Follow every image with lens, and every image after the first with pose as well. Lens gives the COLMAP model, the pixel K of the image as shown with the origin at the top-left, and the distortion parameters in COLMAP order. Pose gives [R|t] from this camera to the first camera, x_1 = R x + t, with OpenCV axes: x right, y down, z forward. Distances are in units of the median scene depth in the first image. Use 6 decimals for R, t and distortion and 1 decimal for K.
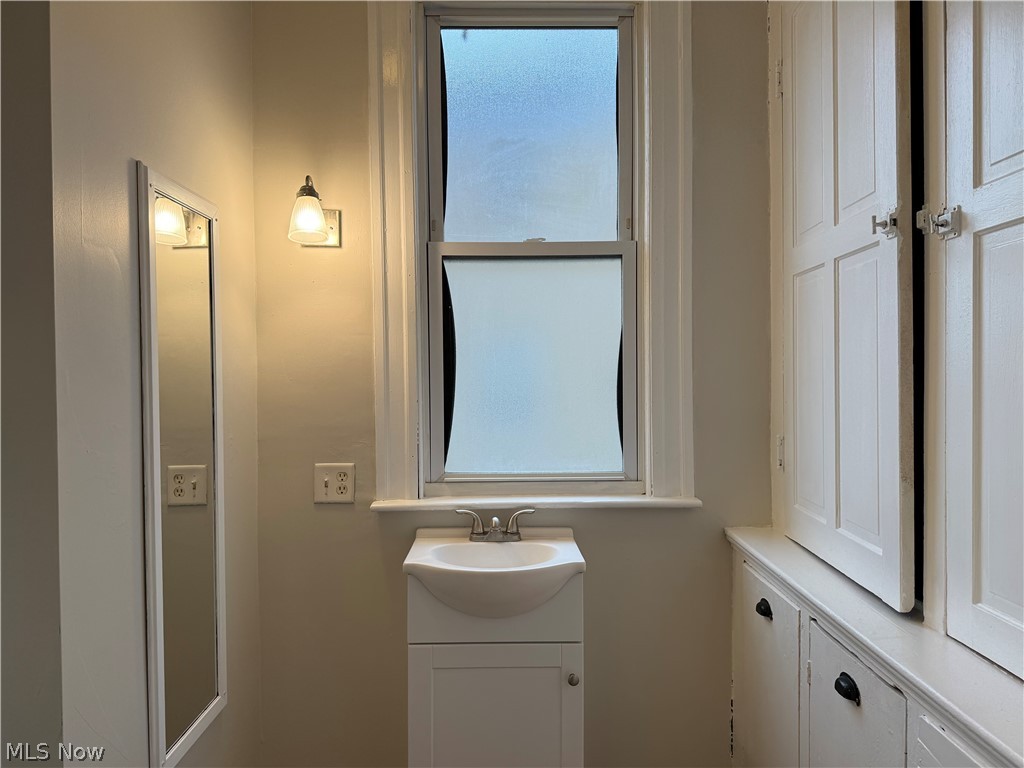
lens RADIAL K [[717.0, 0, 512.0], [0, 717.0, 384.0], [0, 0, 1]] dist [0.105178, -0.158005]
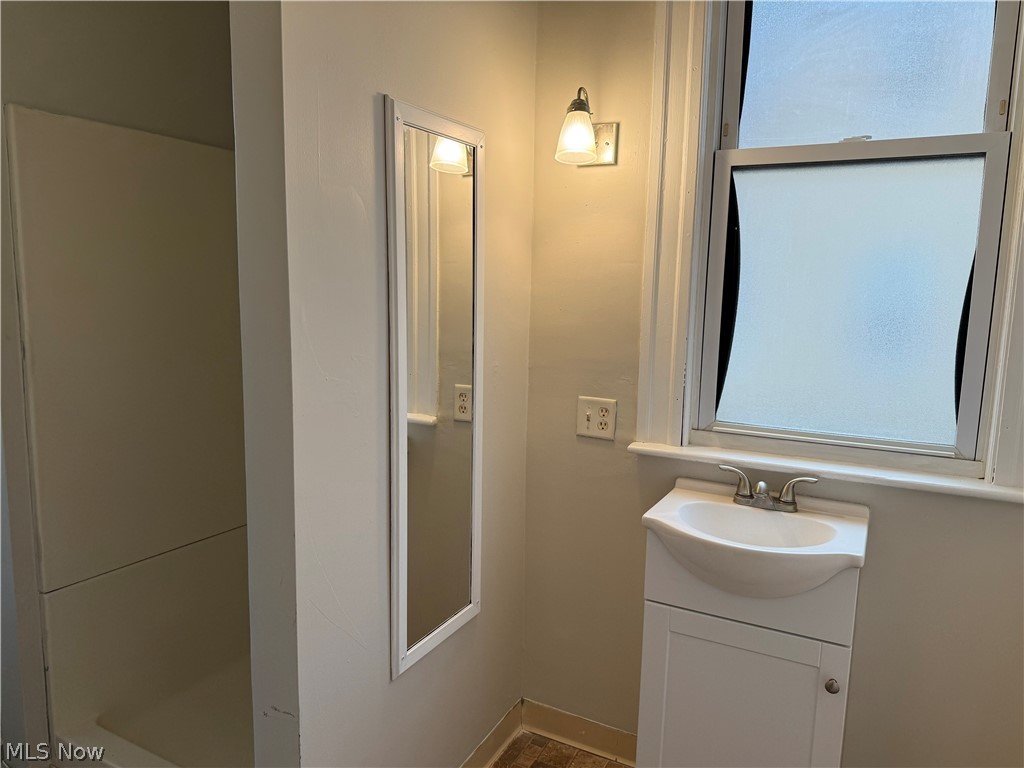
lens RADIAL K [[721.7, 0, 506.1], [0, 721.7, 383.4], [0, 0, 1]] dist [0.070014, -0.108780]
pose [[0.870303, 0.091048, -0.484027, 0.112522], [-0.029810, 0.990700, 0.132757, -0.032996], [0.491613, -0.101110, 0.864924, 0.111433]]
